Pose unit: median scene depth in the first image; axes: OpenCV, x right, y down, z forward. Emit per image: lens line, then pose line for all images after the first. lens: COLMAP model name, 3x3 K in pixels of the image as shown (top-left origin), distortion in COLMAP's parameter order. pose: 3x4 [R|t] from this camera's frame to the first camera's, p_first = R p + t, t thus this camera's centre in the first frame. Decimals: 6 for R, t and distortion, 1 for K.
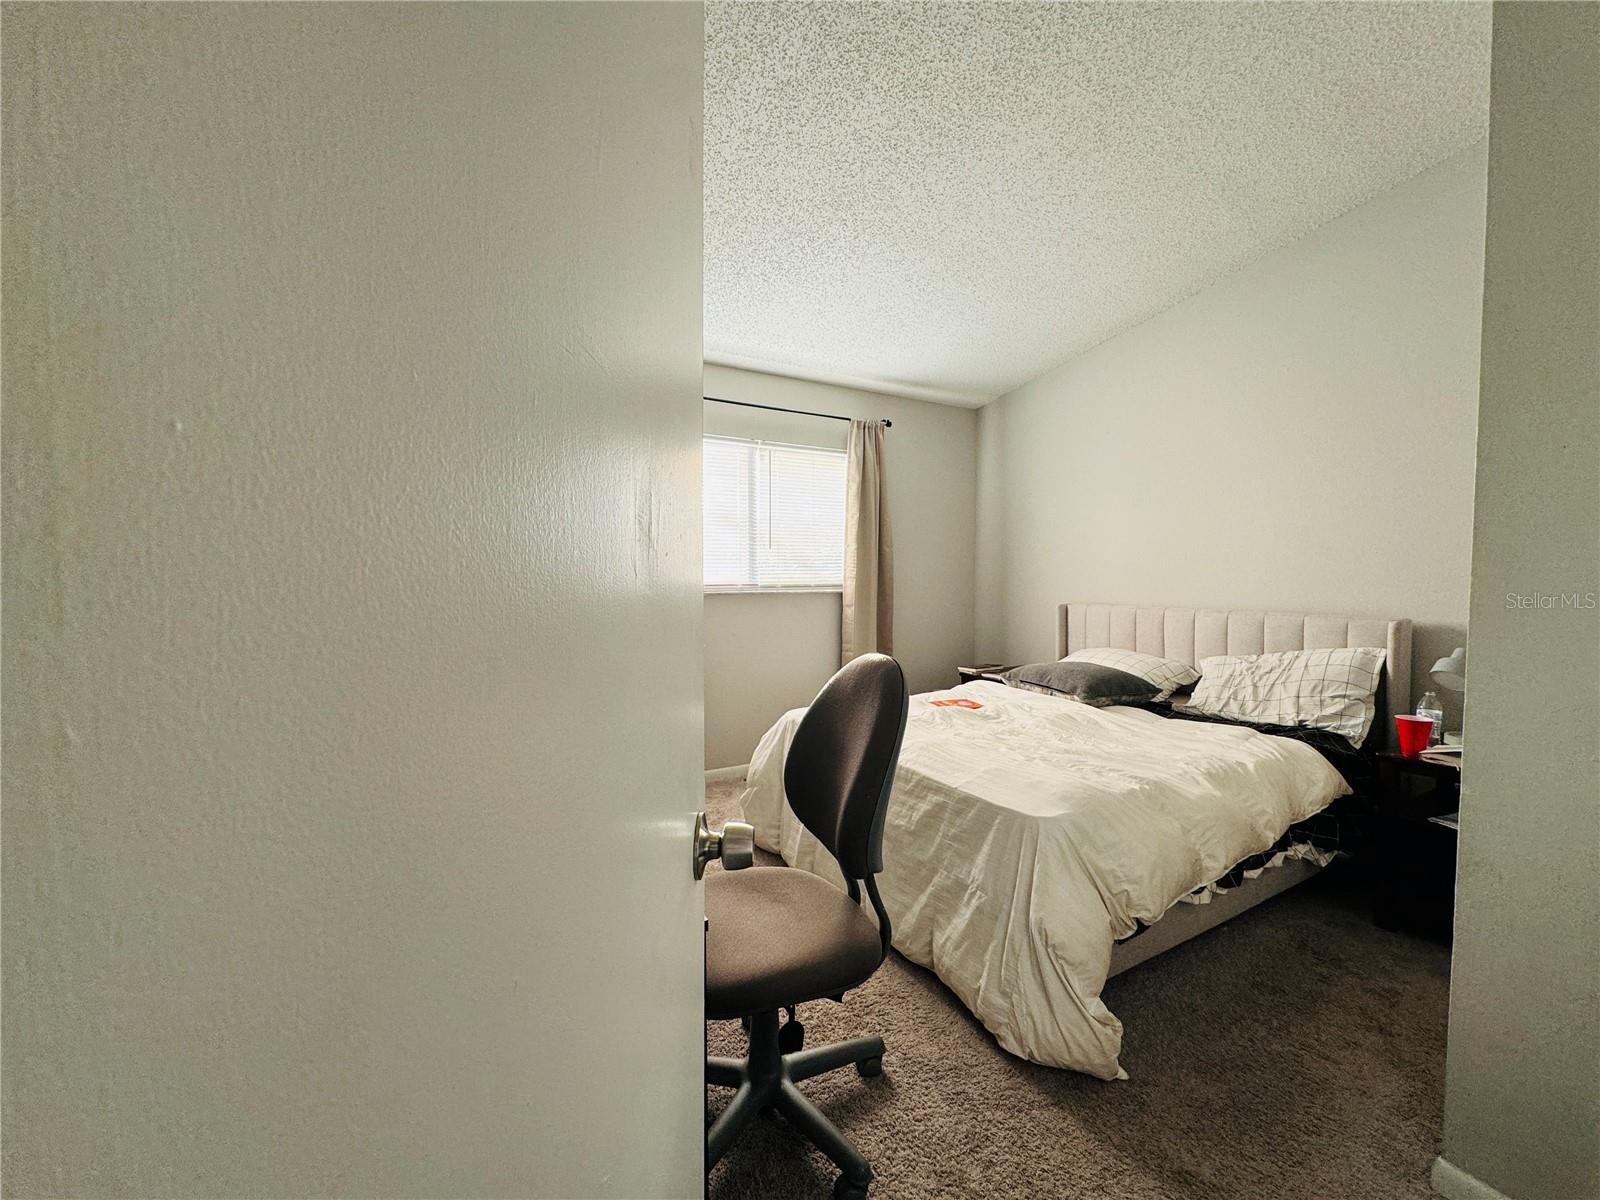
lens RADIAL K [[640.8, 0, 802.4], [0, 640.8, 595.1], [0, 0, 1]] dist [-0.001259, -0.000276]
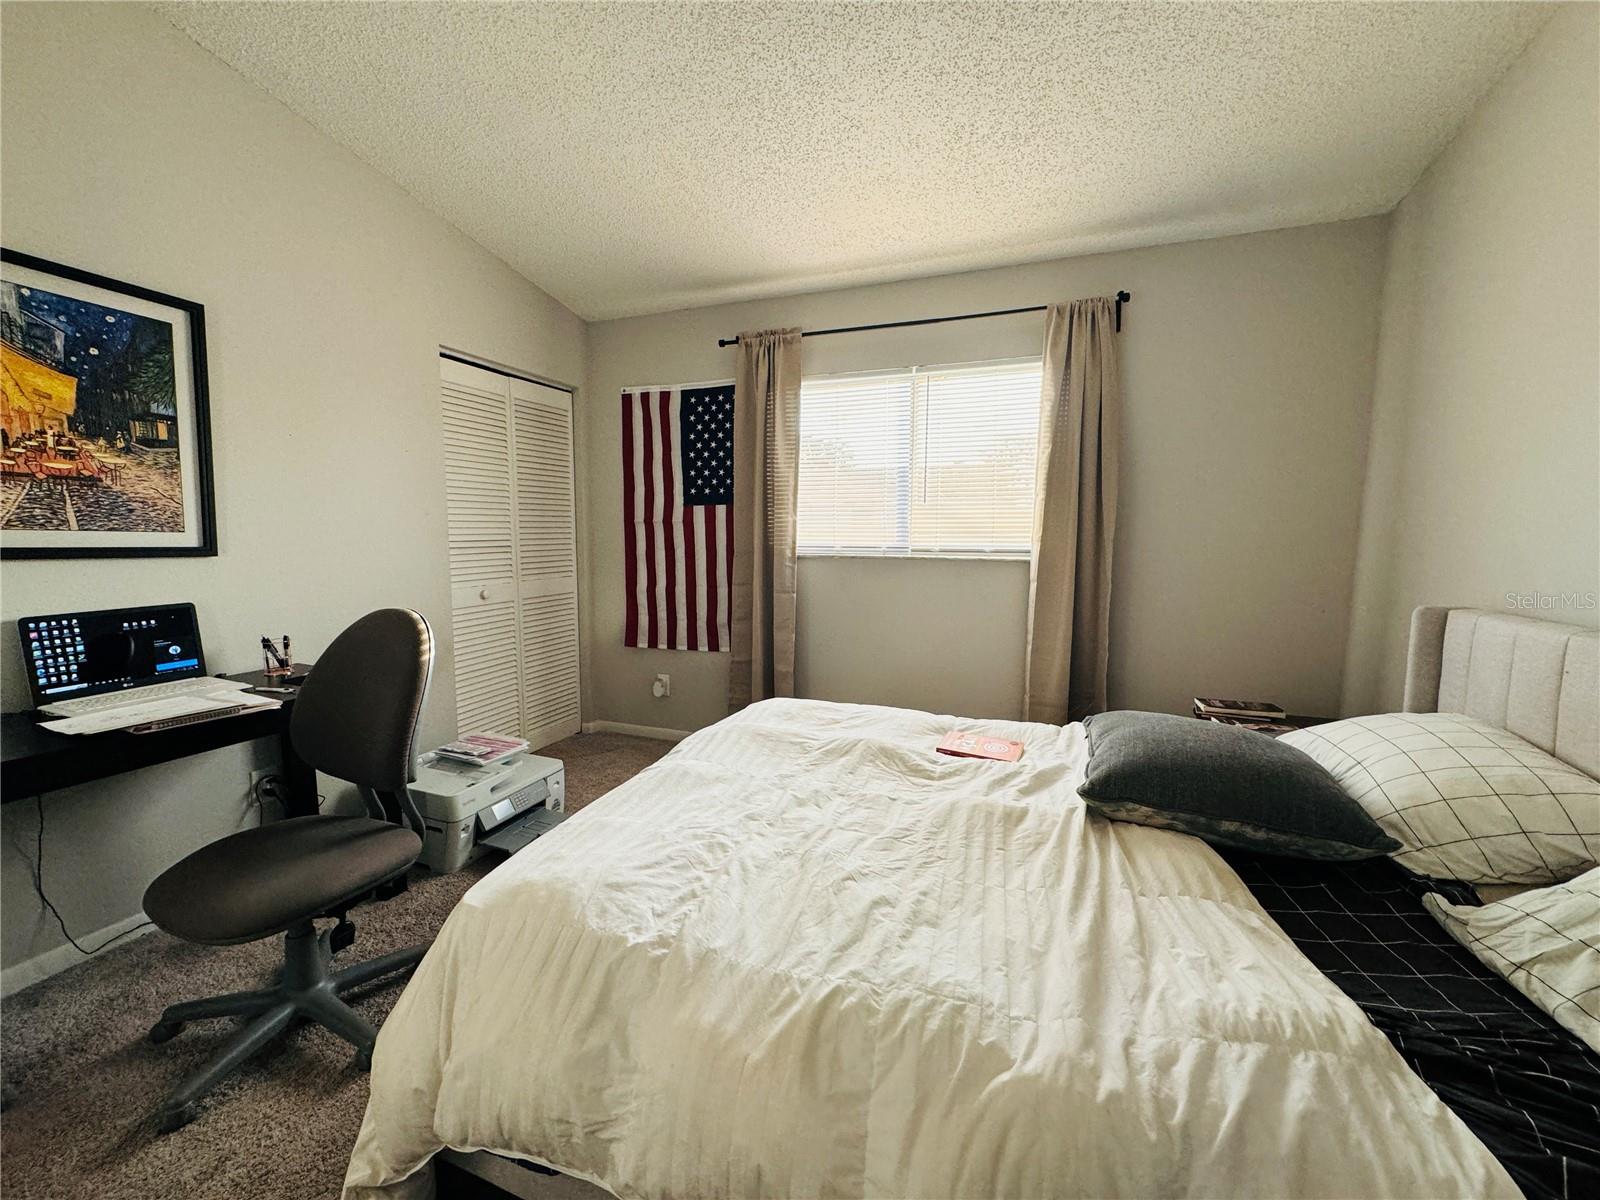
lens RADIAL K [[640.8, 0, 798.3], [0, 640.8, 594.4], [0, 0, 1]] dist [-0.001259, -0.000276]
pose [[0.656332, 0.075008, -0.750734, 0.436094], [-0.036137, 0.997029, 0.068023, -0.006810], [0.753606, -0.017516, 0.657093, 0.349097]]
